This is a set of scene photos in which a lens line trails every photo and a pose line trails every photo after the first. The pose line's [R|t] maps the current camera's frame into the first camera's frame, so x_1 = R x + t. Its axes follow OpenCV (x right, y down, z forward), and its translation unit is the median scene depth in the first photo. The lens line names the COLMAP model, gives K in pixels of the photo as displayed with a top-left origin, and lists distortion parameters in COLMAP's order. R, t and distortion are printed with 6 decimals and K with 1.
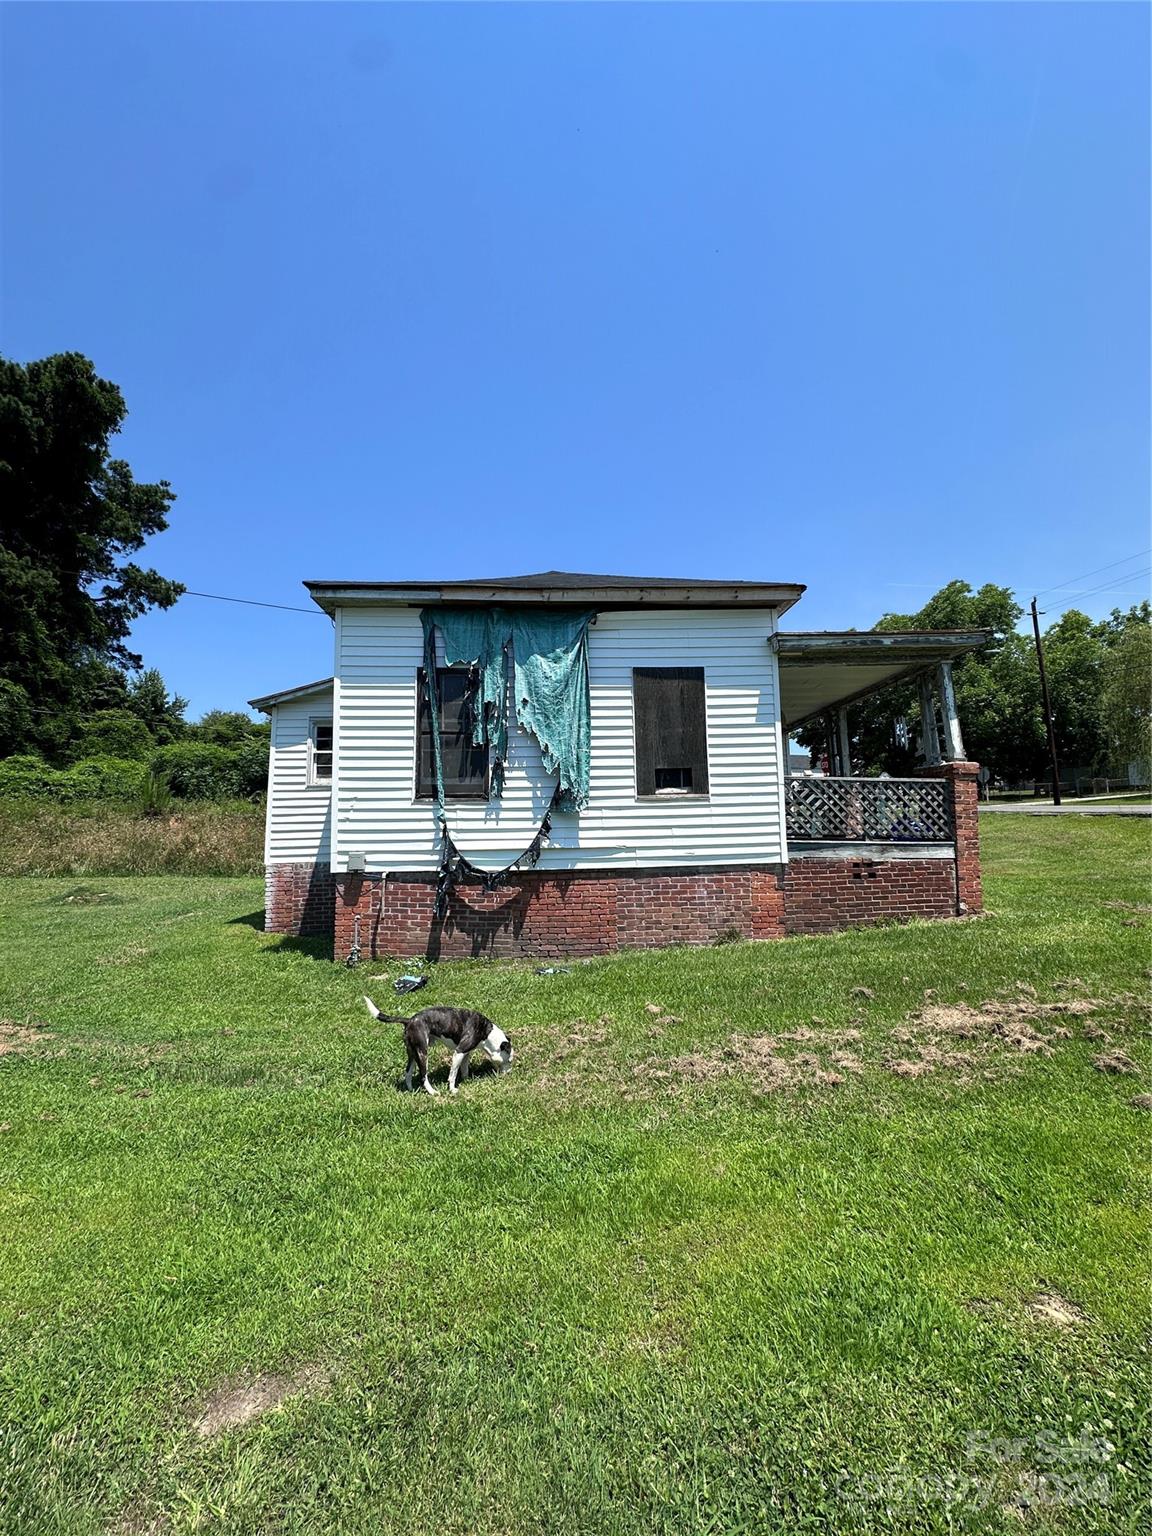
lens RADIAL K [[615.7, 0, 574.7], [0, 615.7, 766.7], [0, 0, 1]] dist [-0.004372, 0.000468]
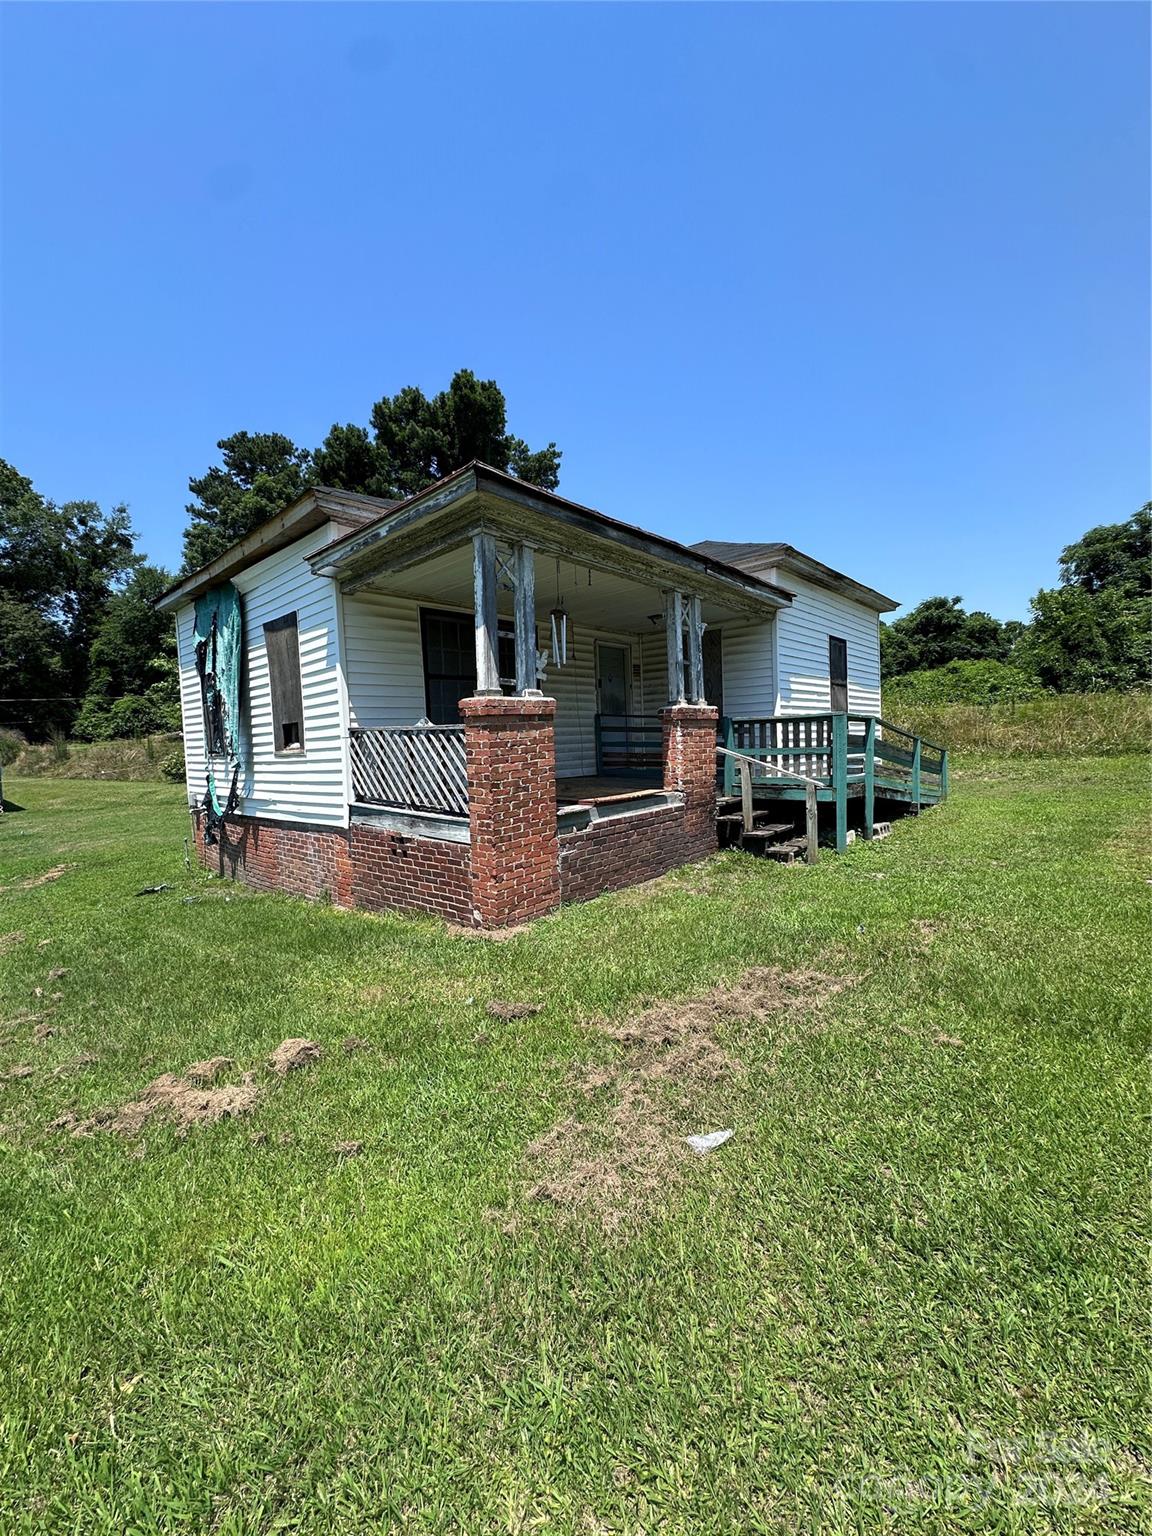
lens RADIAL K [[612.9, 0, 575.3], [0, 612.9, 767.0], [0, 0, 1]] dist [-0.003281, -0.000280]
pose [[0.699659, 0.020652, -0.714178, 1.177412], [0.105381, 0.985667, 0.131742, -0.009626], [0.706662, -0.167436, 0.687454, 0.640372]]
